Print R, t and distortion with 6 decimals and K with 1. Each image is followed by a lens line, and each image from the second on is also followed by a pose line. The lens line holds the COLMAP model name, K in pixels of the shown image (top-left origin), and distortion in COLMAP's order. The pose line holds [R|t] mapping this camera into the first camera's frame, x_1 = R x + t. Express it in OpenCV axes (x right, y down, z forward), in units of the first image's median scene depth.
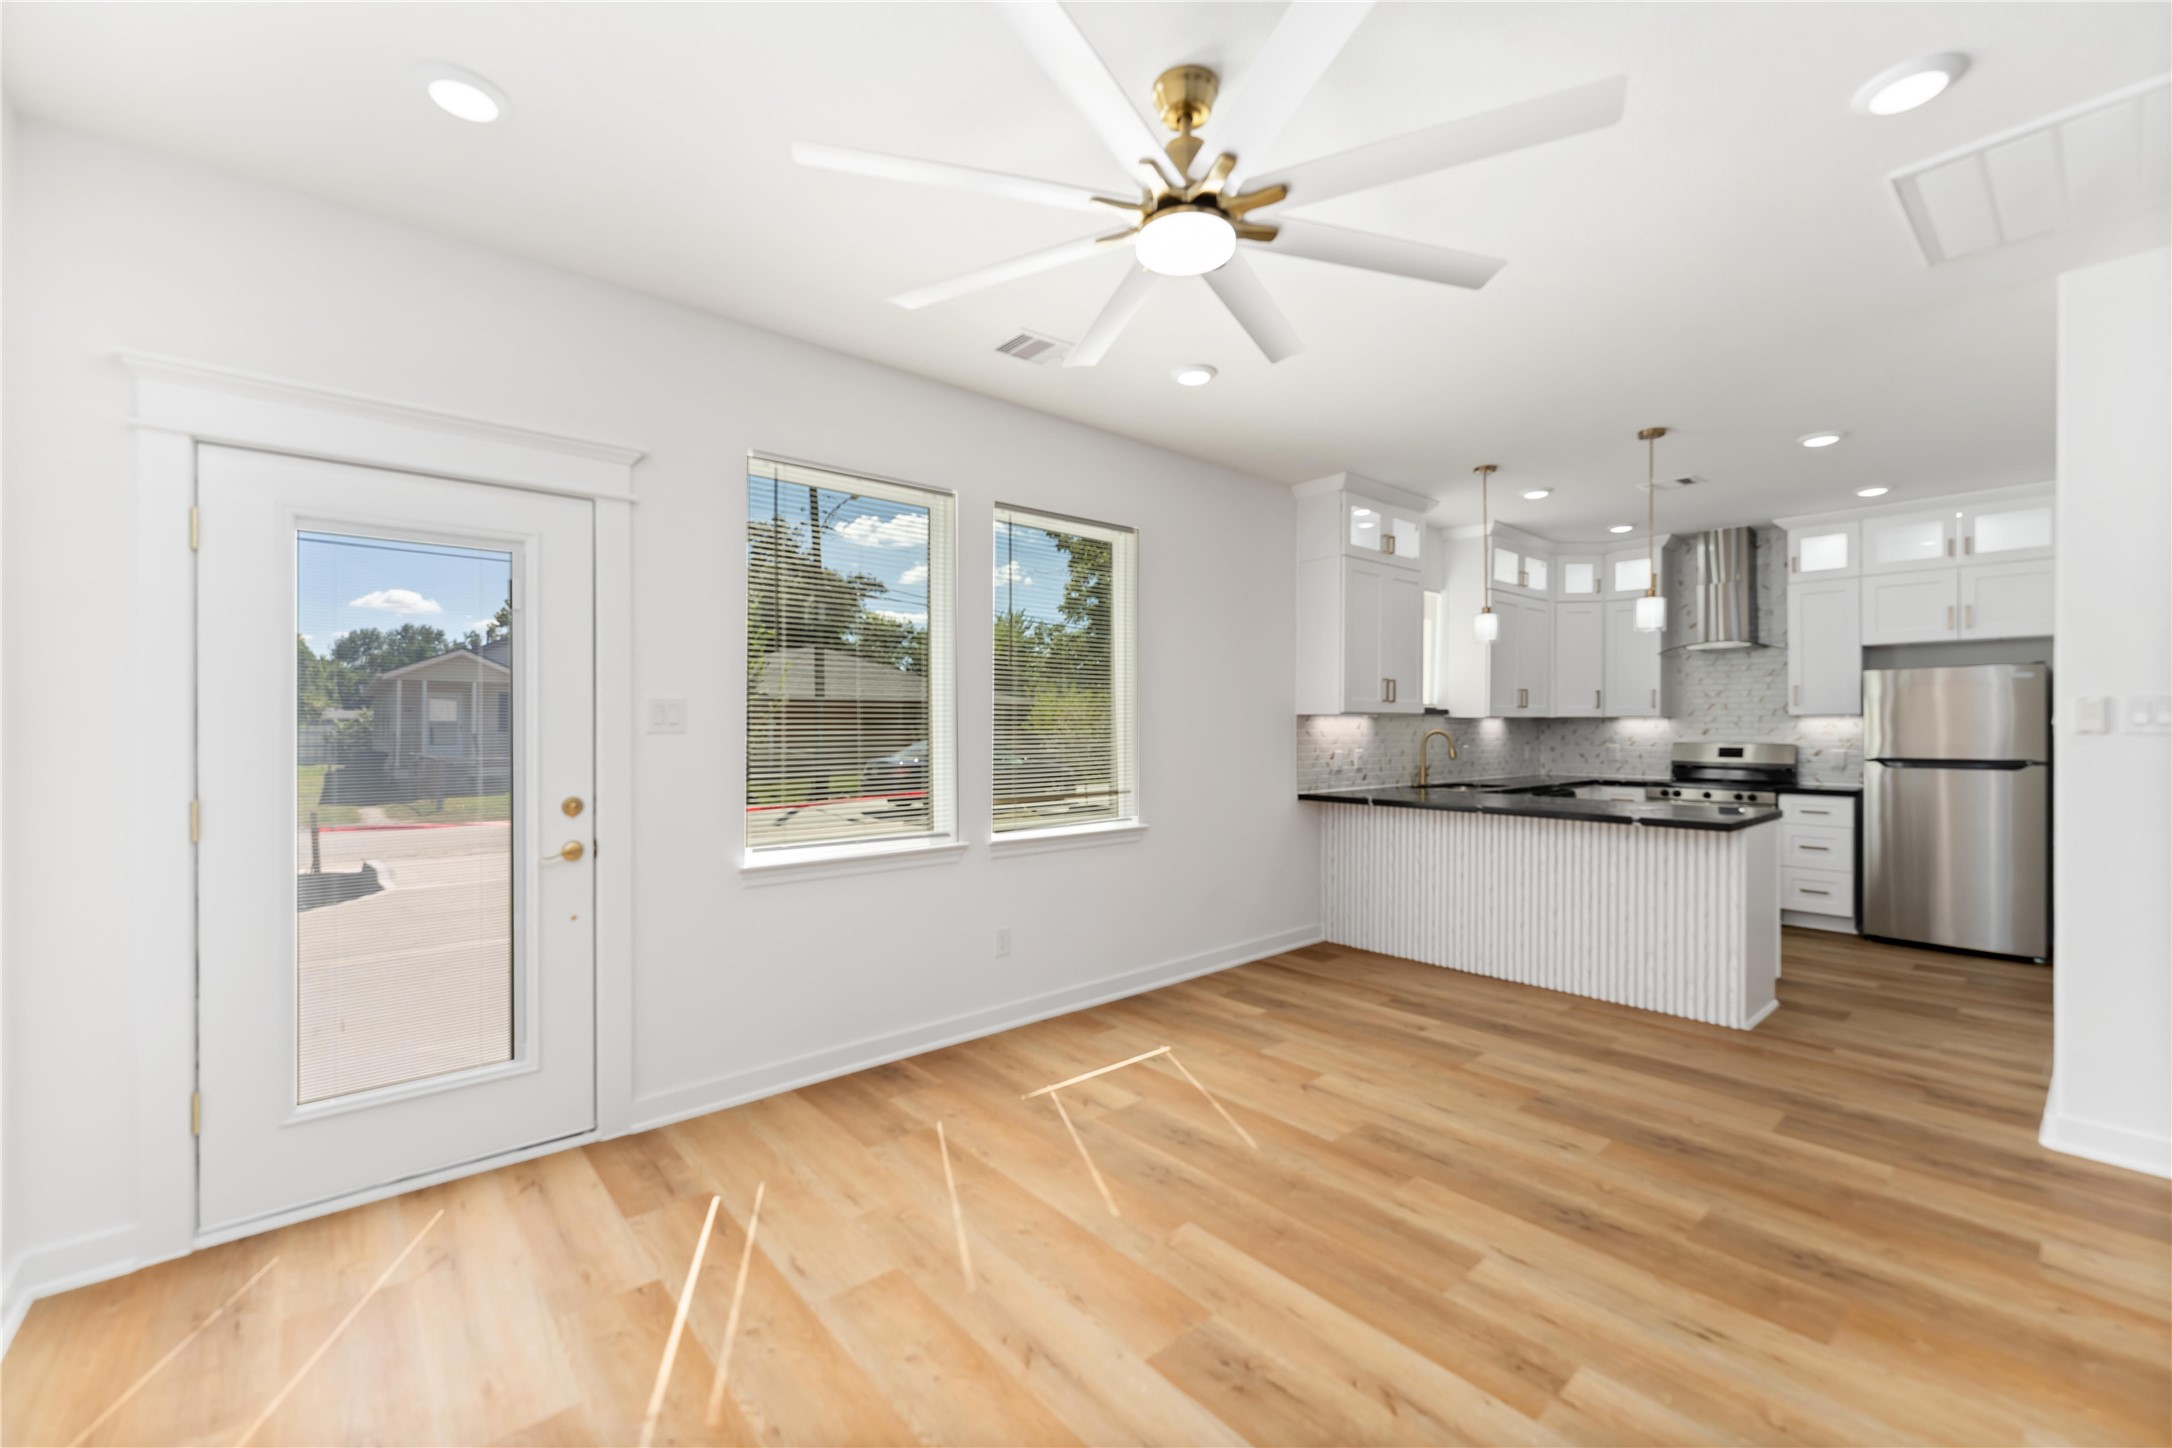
lens RADIAL K [[880.6, 0, 1078.6], [0, 880.6, 725.8], [0, 0, 1]] dist [0.000156, 0.000206]
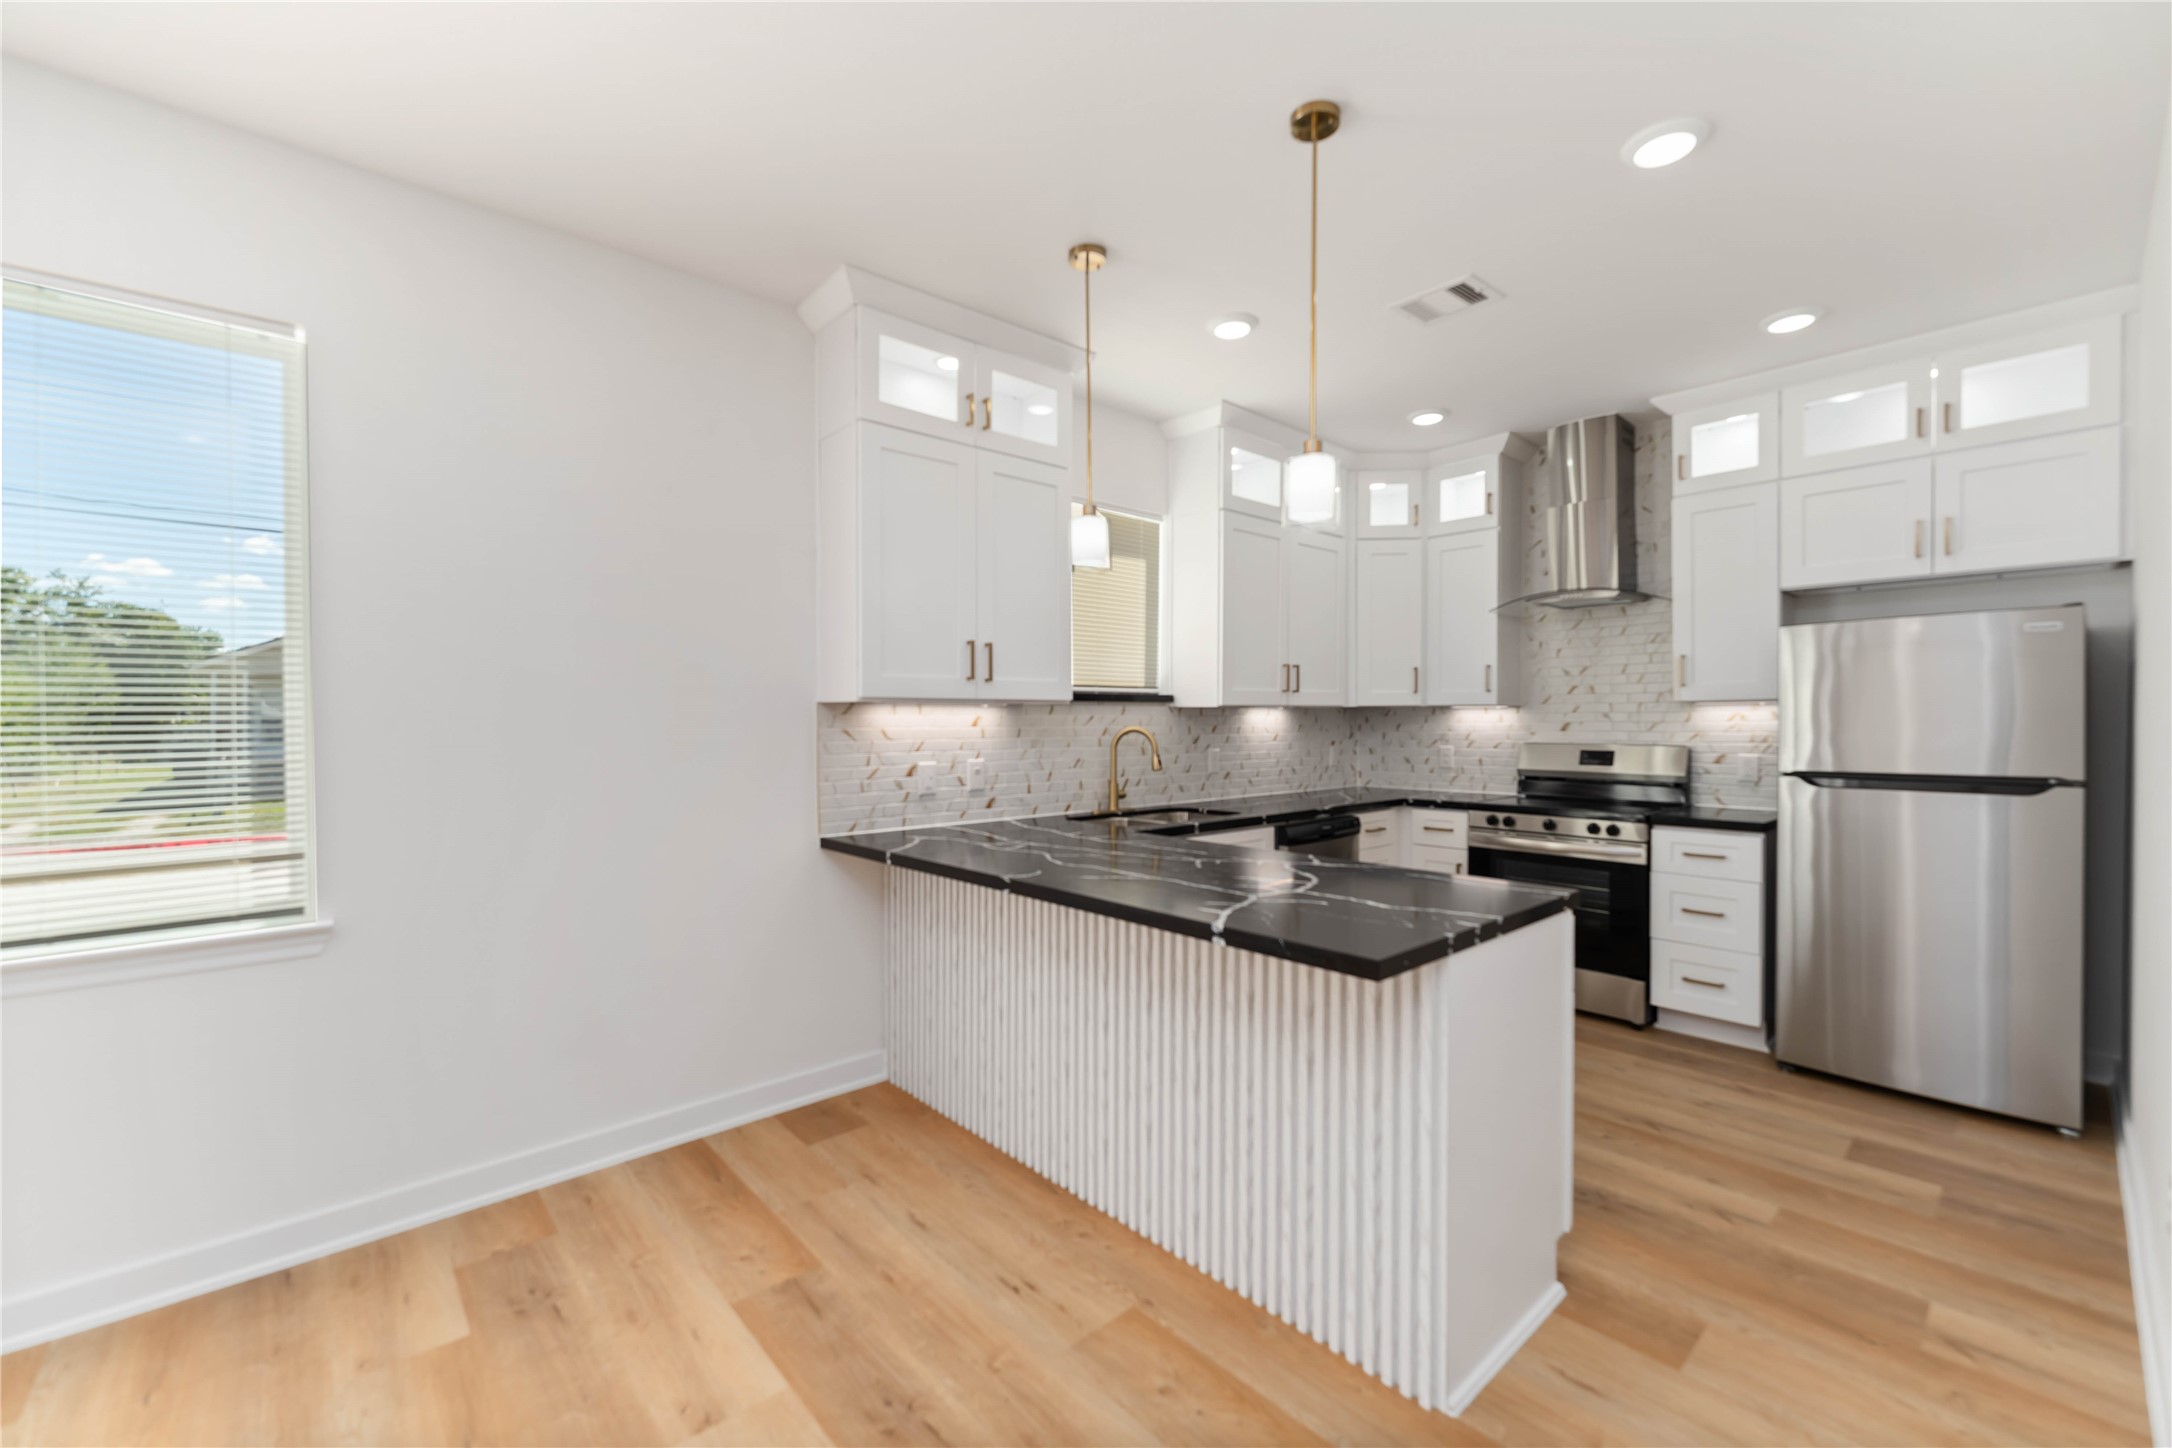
lens RADIAL K [[880.6, 0, 1078.6], [0, 880.6, 725.8], [0, 0, 1]] dist [0.000156, 0.000206]
pose [[0.999886, -0.004111, 0.014551, 0.451949], [0.004002, 0.999964, 0.007504, -0.000804], [-0.014581, -0.007445, 0.999866, 0.451429]]
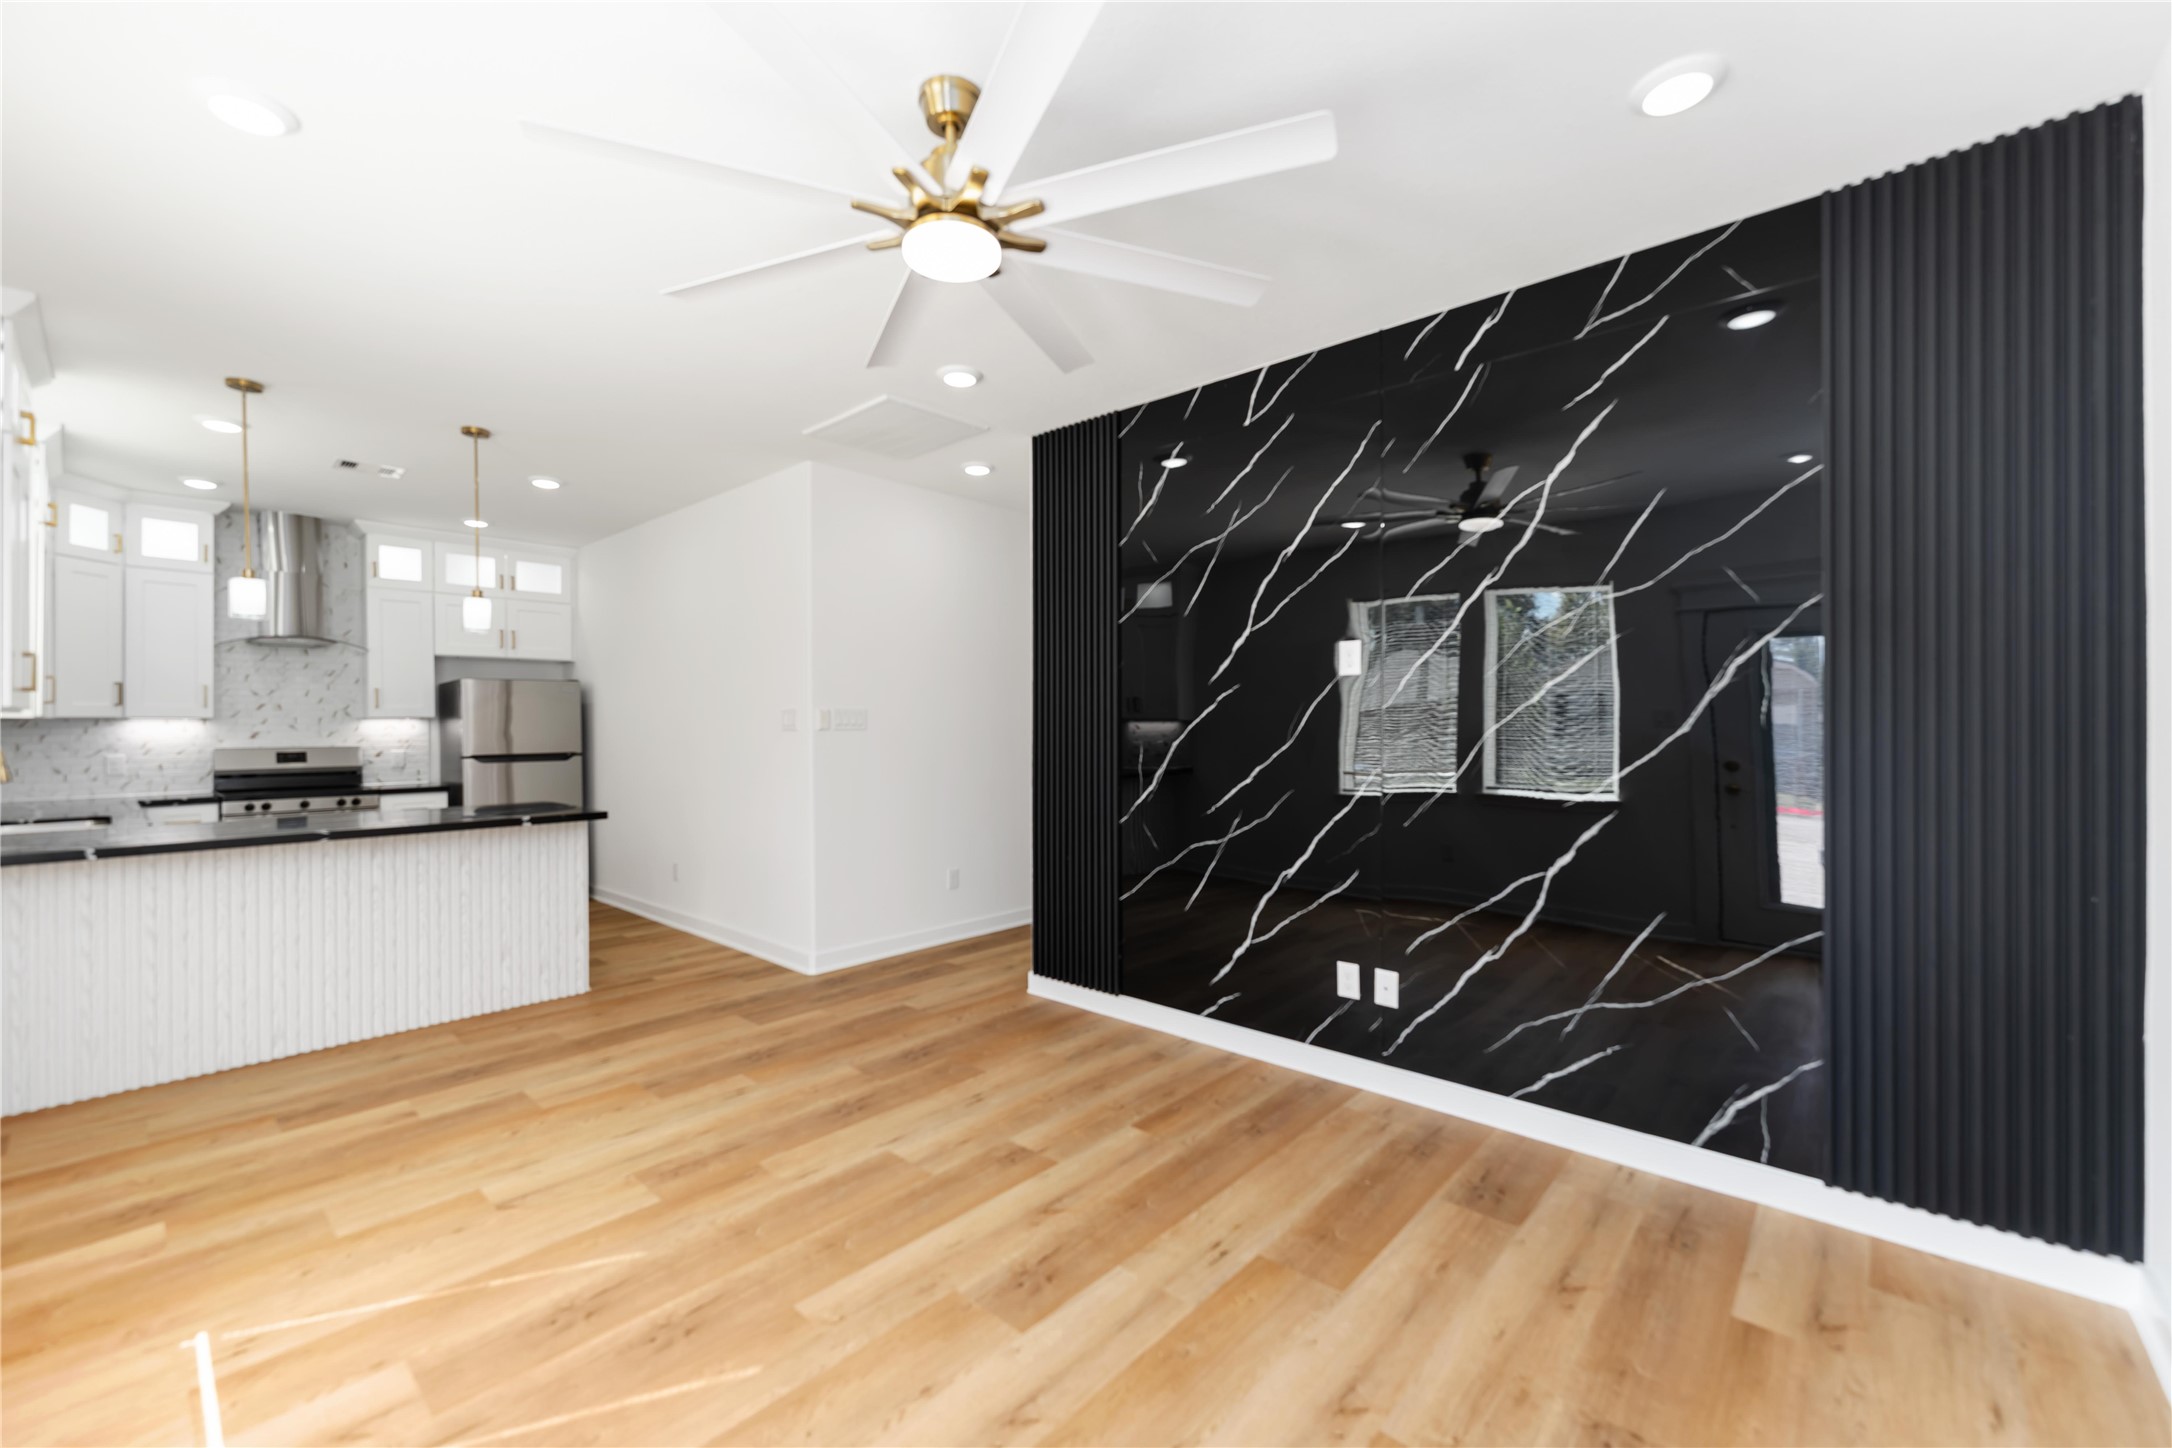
lens RADIAL K [[880.6, 0, 1078.6], [0, 880.6, 725.8], [0, 0, 1]] dist [0.000156, 0.000206]
pose [[-0.126148, -0.001460, 0.992010, -0.369044], [0.004940, 0.999986, 0.002100, -0.000768], [-0.991999, 0.005165, -0.126139, 0.403974]]
